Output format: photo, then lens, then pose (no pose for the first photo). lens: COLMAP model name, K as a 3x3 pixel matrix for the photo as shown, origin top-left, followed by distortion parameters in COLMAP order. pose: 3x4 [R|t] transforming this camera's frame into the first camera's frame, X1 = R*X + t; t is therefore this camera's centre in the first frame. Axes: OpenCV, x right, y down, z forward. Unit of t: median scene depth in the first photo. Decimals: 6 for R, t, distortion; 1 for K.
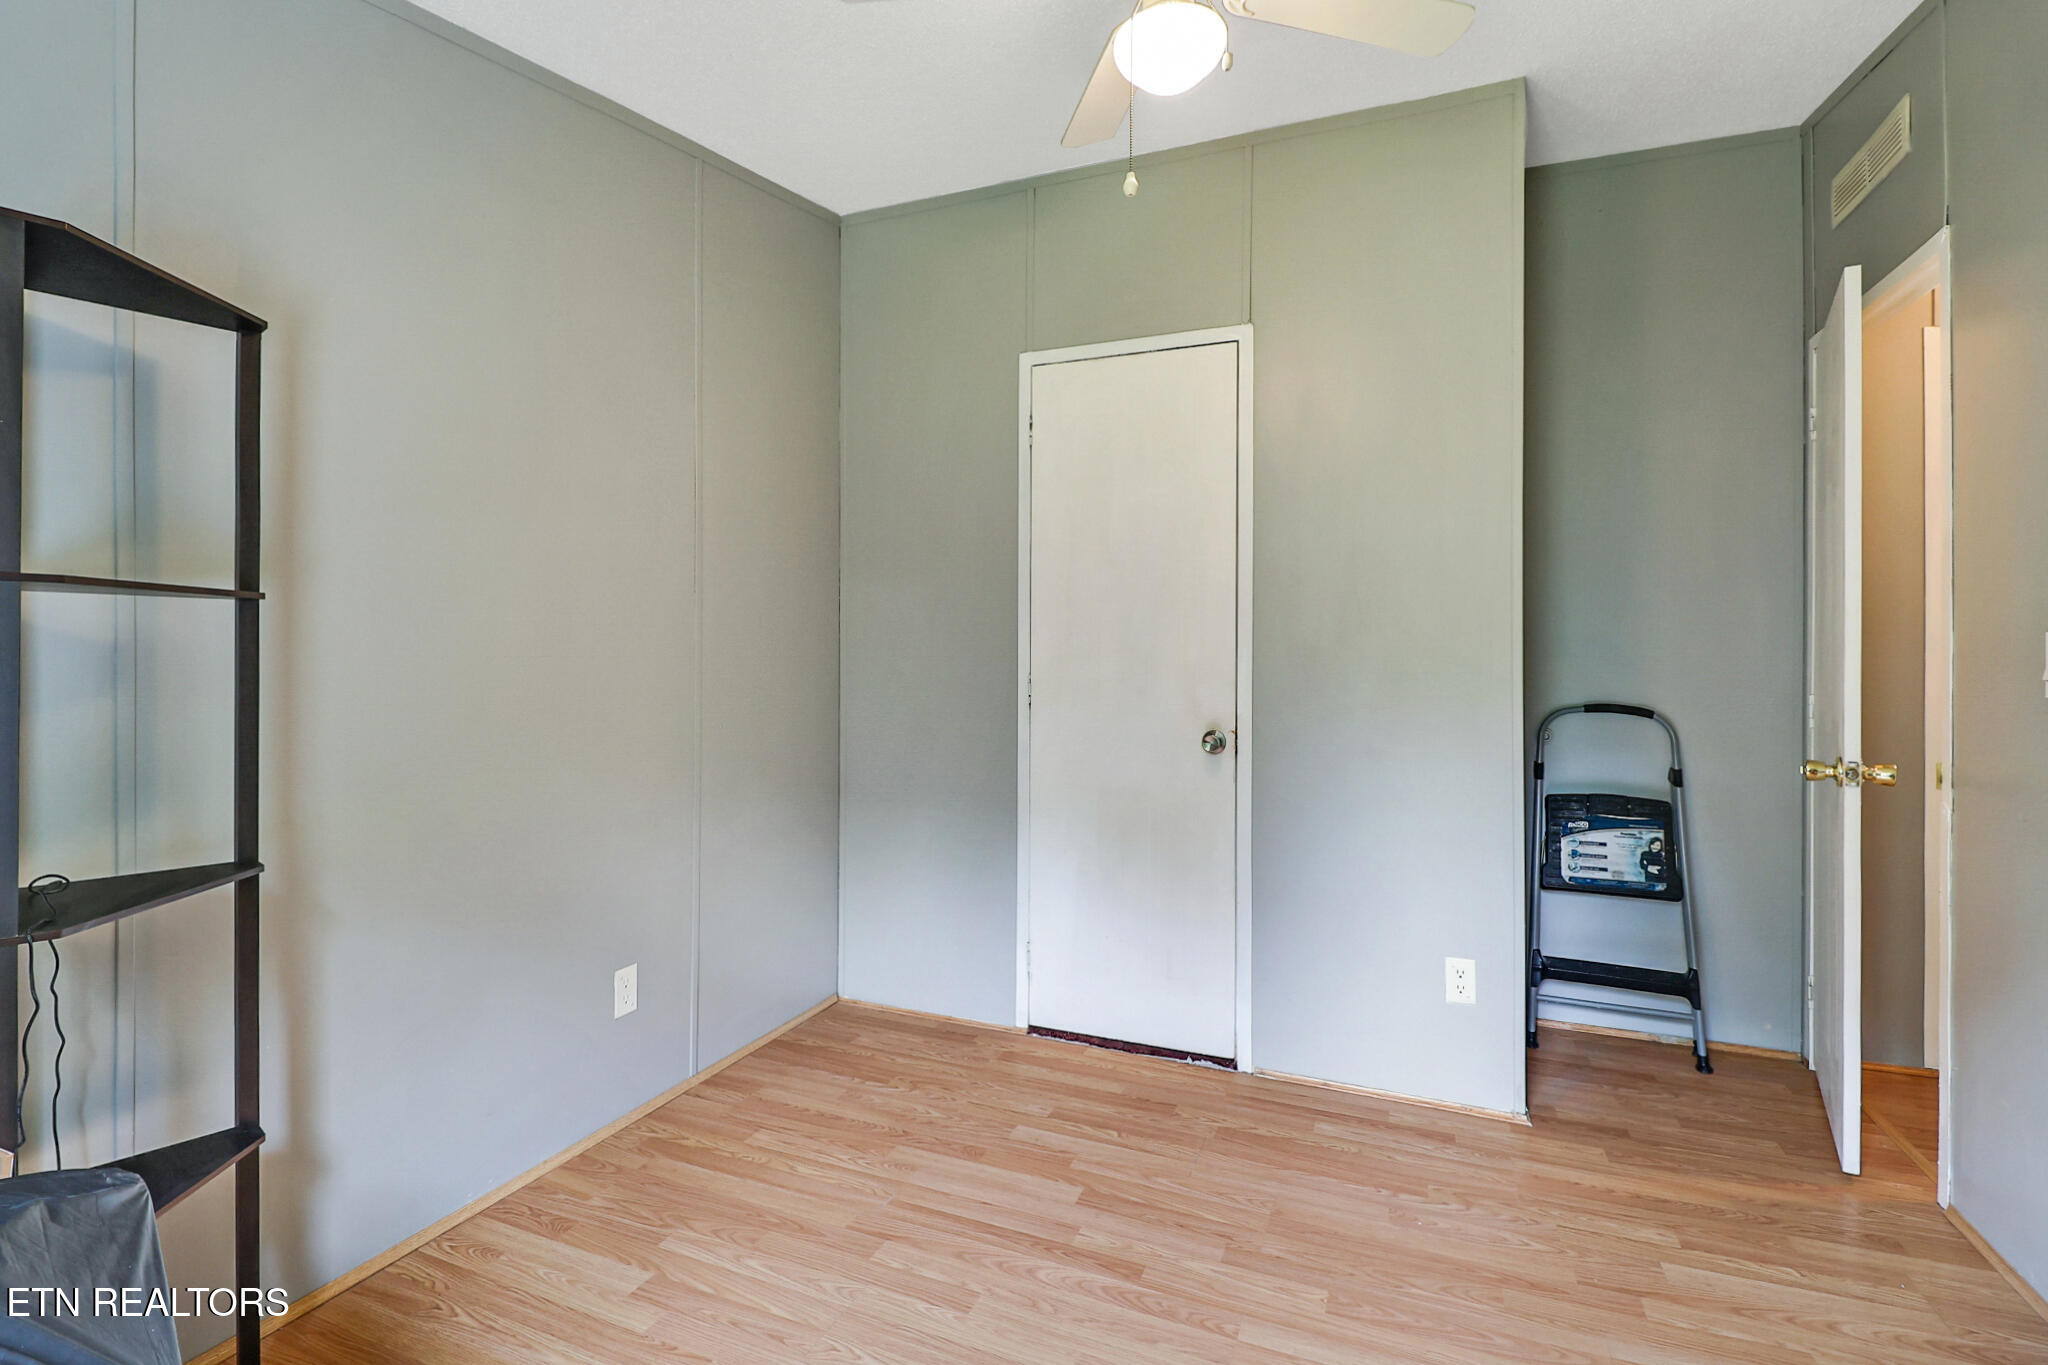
lens RADIAL K [[940.9, 0, 1037.4], [0, 940.9, 632.7], [0, 0, 1]] dist [-0.002175, -0.009546]
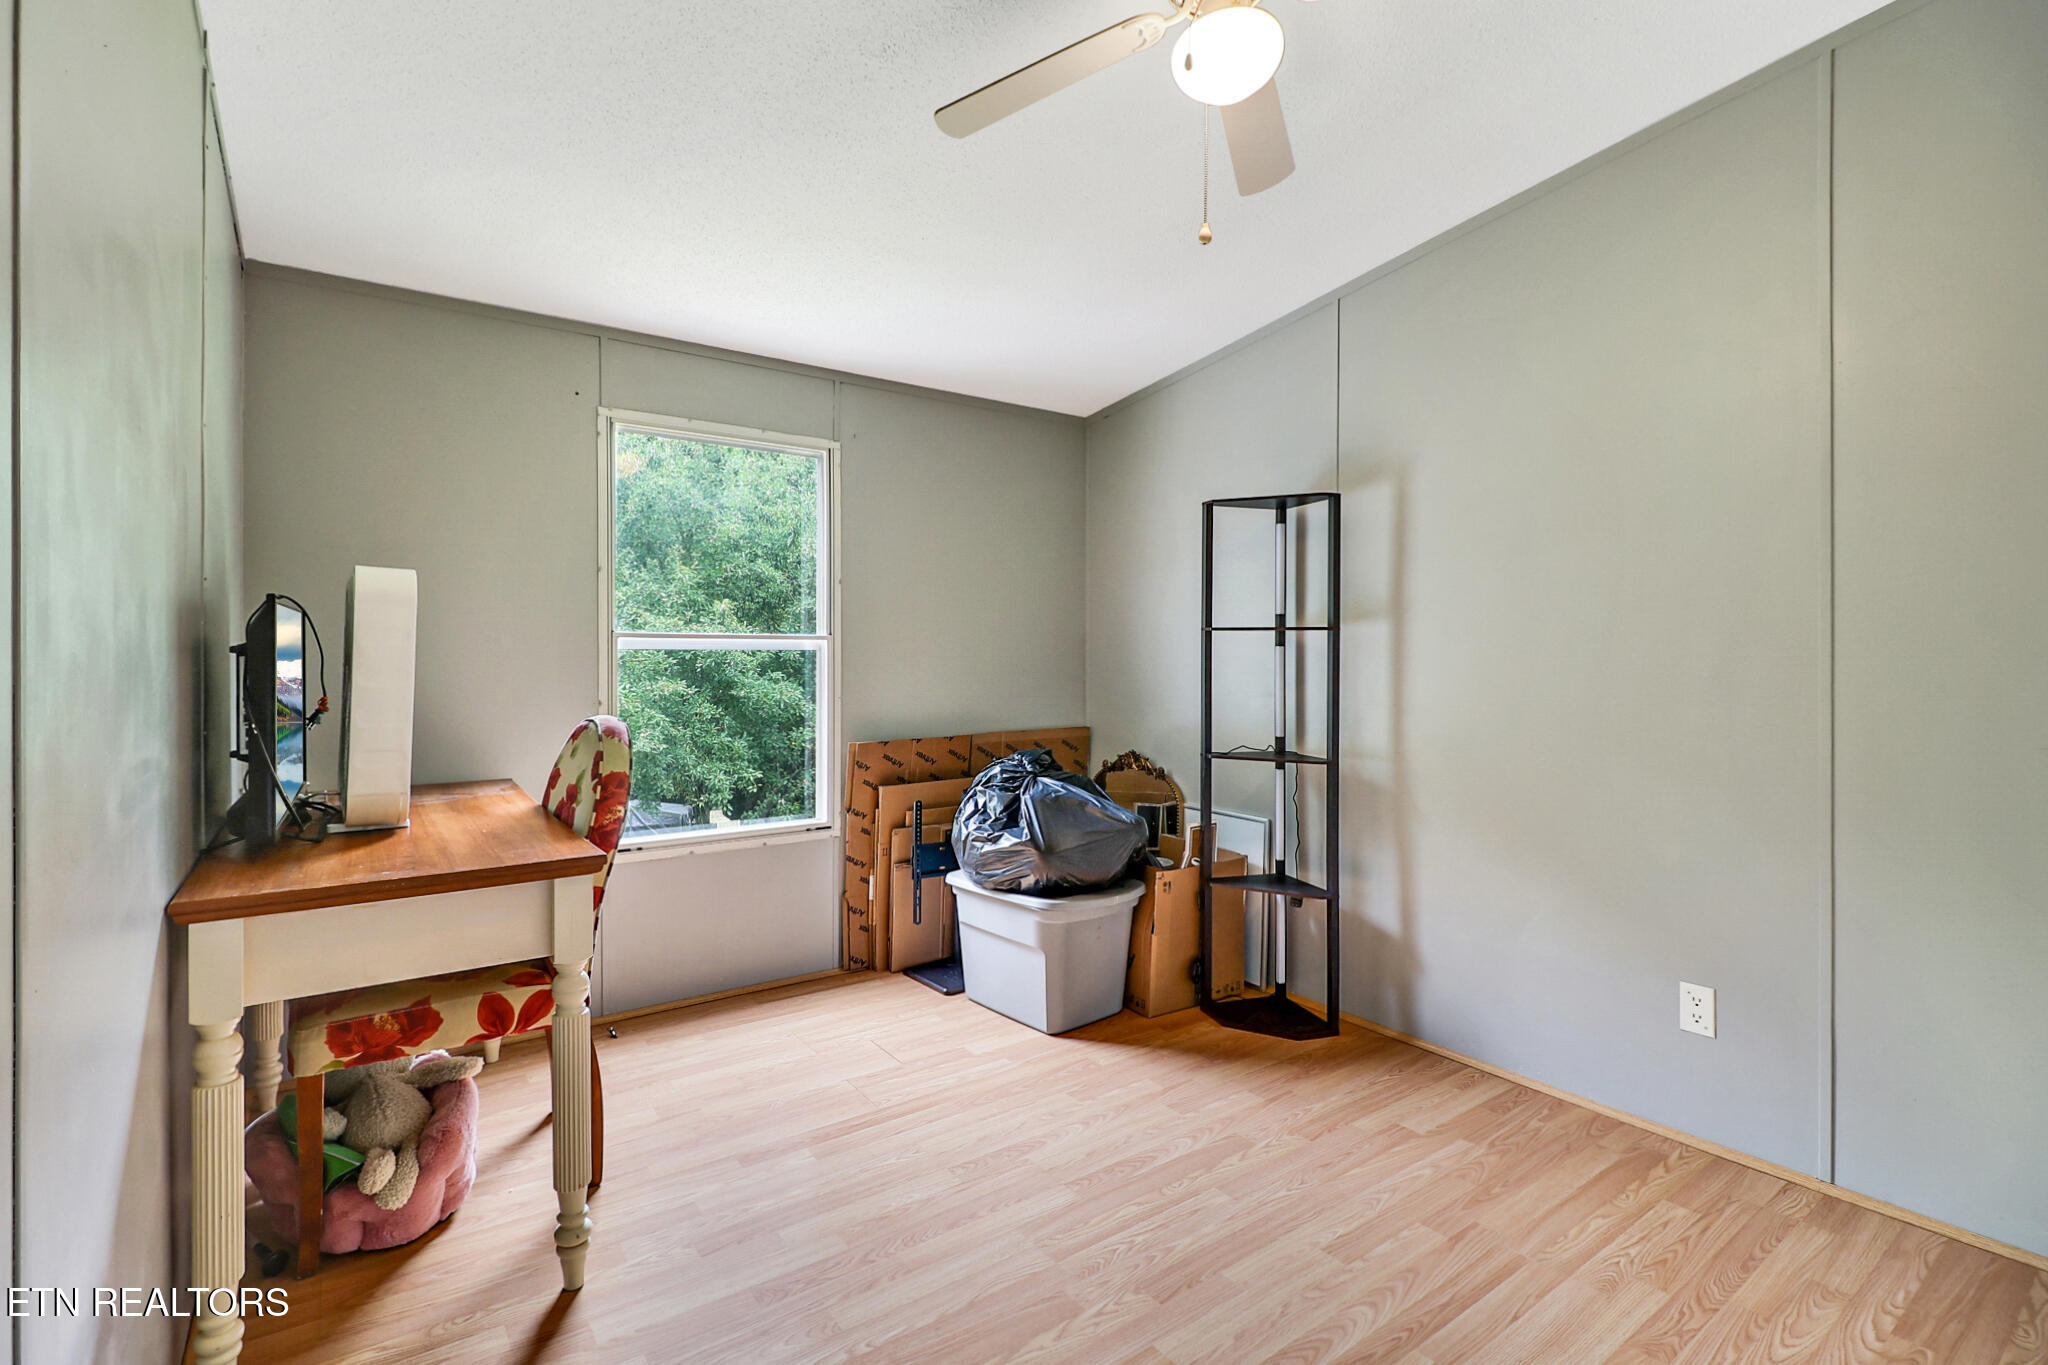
lens RADIAL K [[940.9, 0, 1017.3], [0, 940.9, 678.6], [0, 0, 1]] dist [-0.002175, -0.009546]
pose [[-0.515232, 0.004033, -0.857041, 0.814646], [0.001477, 0.999992, 0.003817, 0.040545], [0.857049, 0.000701, -0.515234, 0.980795]]
